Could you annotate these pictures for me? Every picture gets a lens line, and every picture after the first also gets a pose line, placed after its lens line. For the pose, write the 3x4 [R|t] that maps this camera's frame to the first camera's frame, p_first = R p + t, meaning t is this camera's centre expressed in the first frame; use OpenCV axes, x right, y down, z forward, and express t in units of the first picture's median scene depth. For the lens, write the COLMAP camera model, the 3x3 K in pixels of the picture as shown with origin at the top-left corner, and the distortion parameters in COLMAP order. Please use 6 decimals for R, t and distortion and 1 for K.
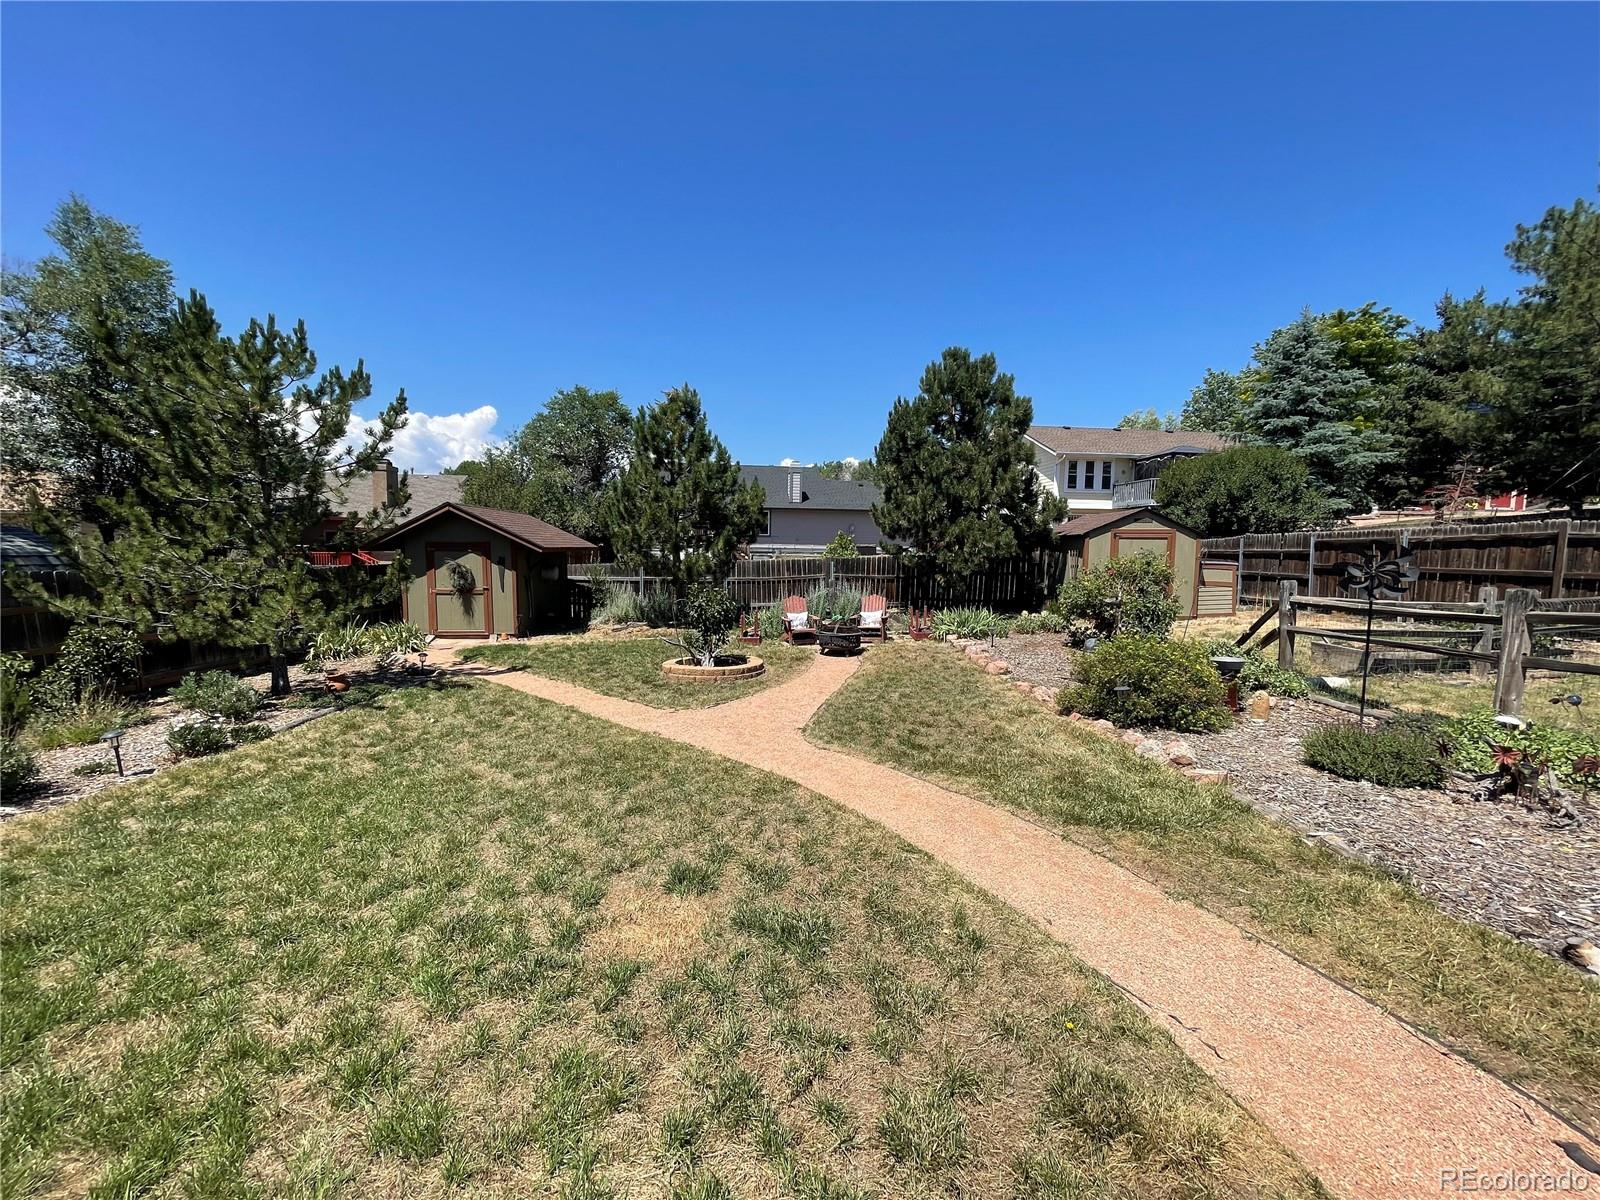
lens RADIAL K [[642.5, 0, 791.3], [0, 642.5, 609.0], [0, 0, 1]] dist [-0.001572, 0.000242]
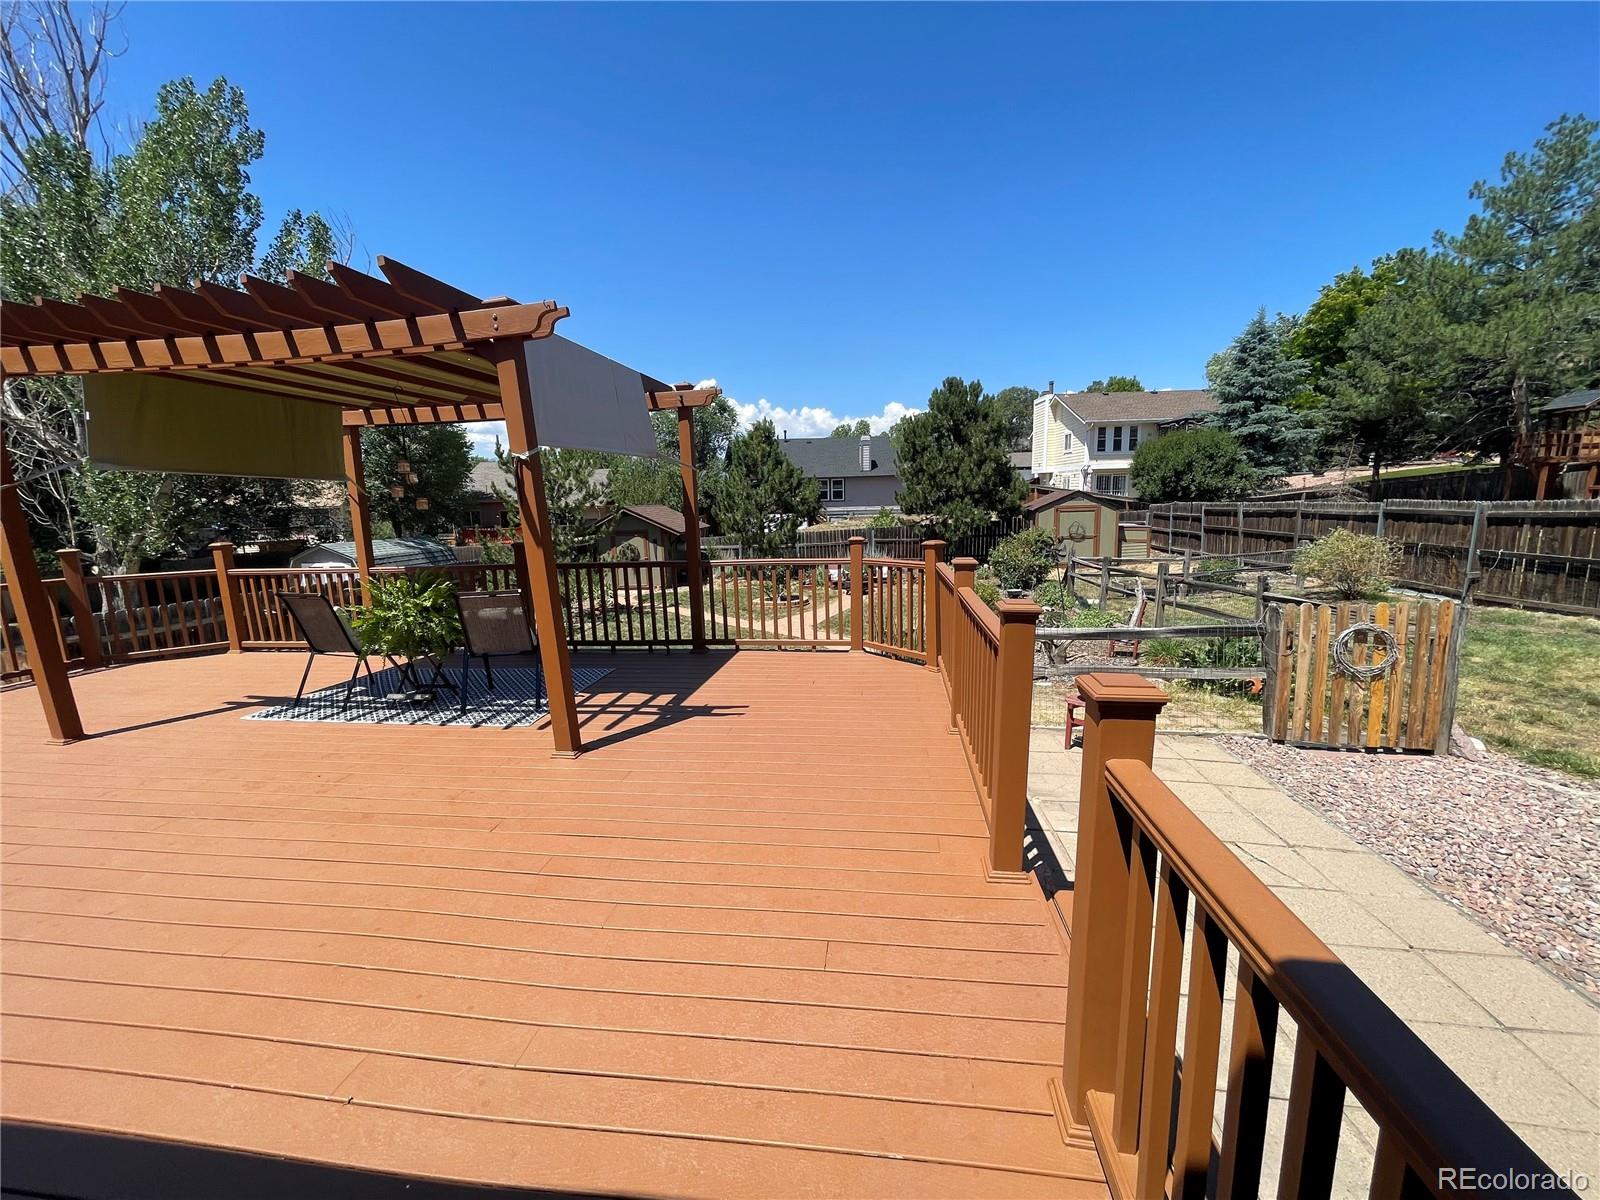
lens RADIAL K [[645.6, 0, 793.4], [0, 645.6, 605.0], [0, 0, 1]] dist [-0.002029, 0.000186]
pose [[0.988481, -0.016123, -0.150484, 0.123213], [0.026961, 0.997164, 0.070264, -0.017988], [0.148925, -0.073512, 0.986112, -0.516553]]
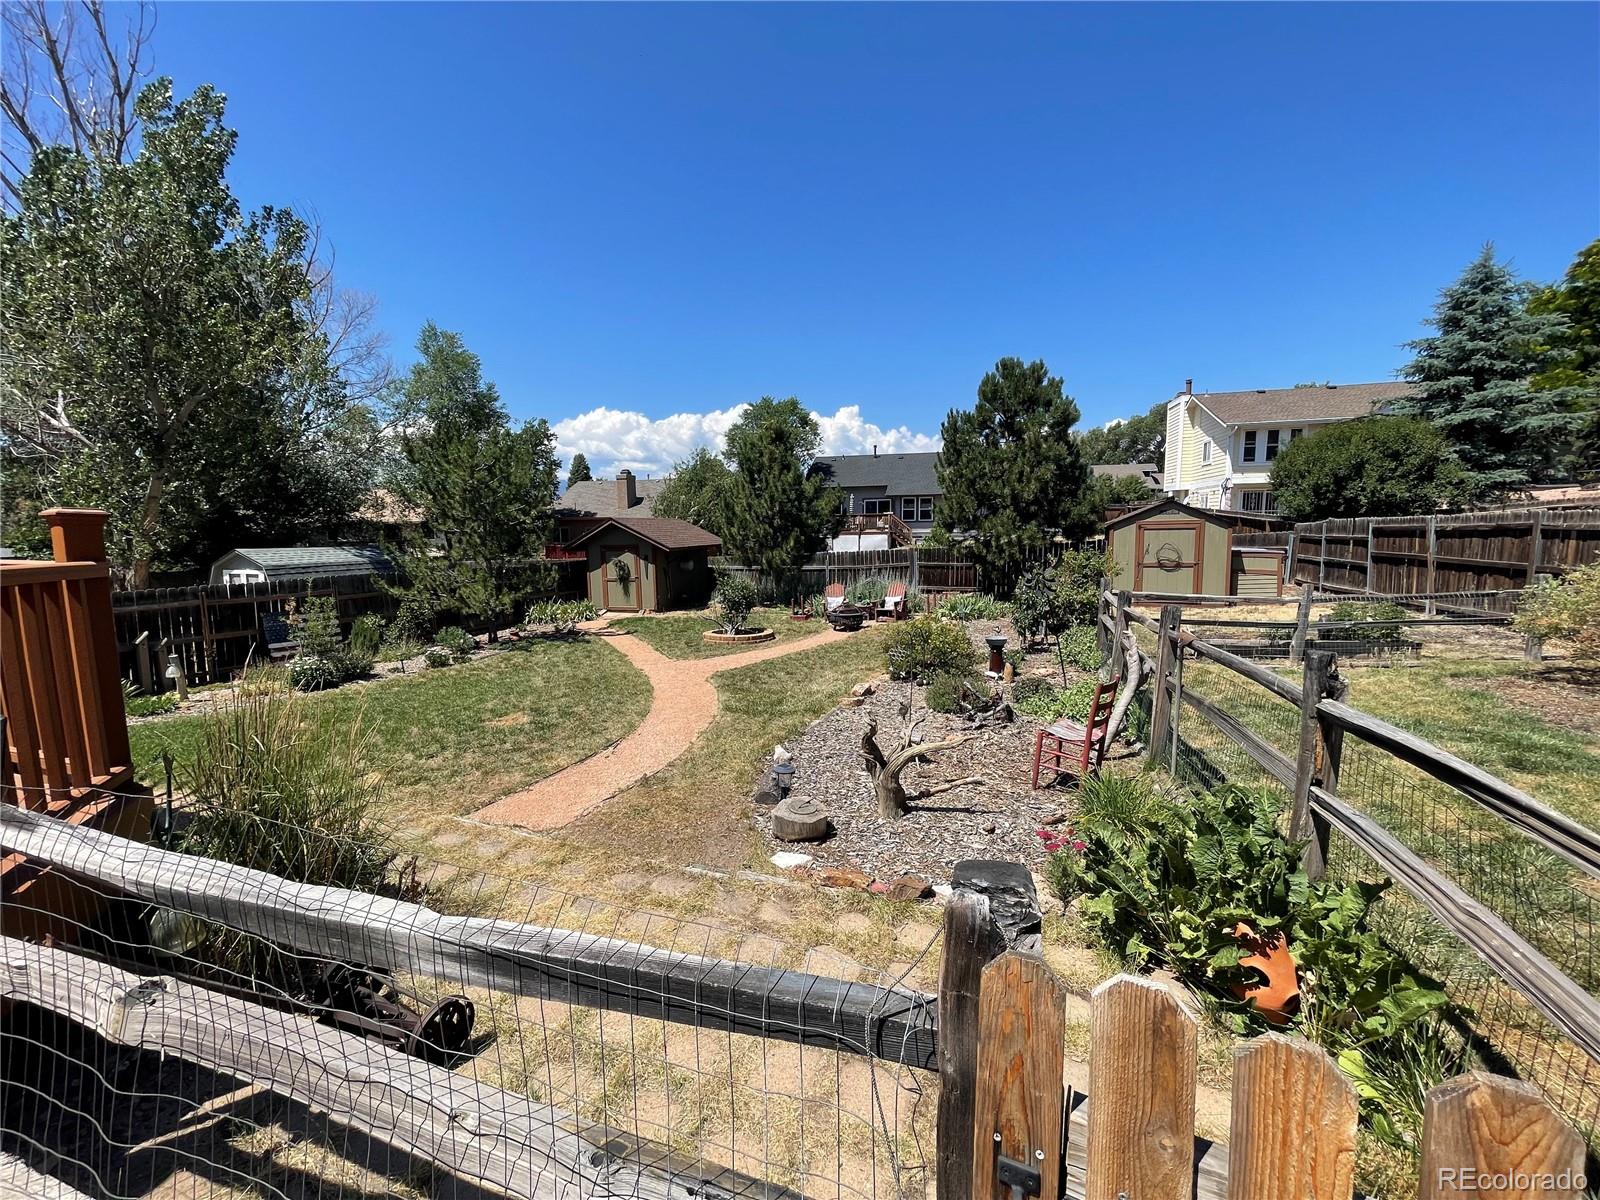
lens RADIAL K [[642.5, 0, 791.3], [0, 642.5, 609.0], [0, 0, 1]] dist [-0.001572, 0.000242]
pose [[0.933747, 0.017392, -0.357511, 0.329680], [-0.005504, 0.999398, 0.034242, -0.011653], [0.357891, -0.030005, 0.933281, -0.188849]]
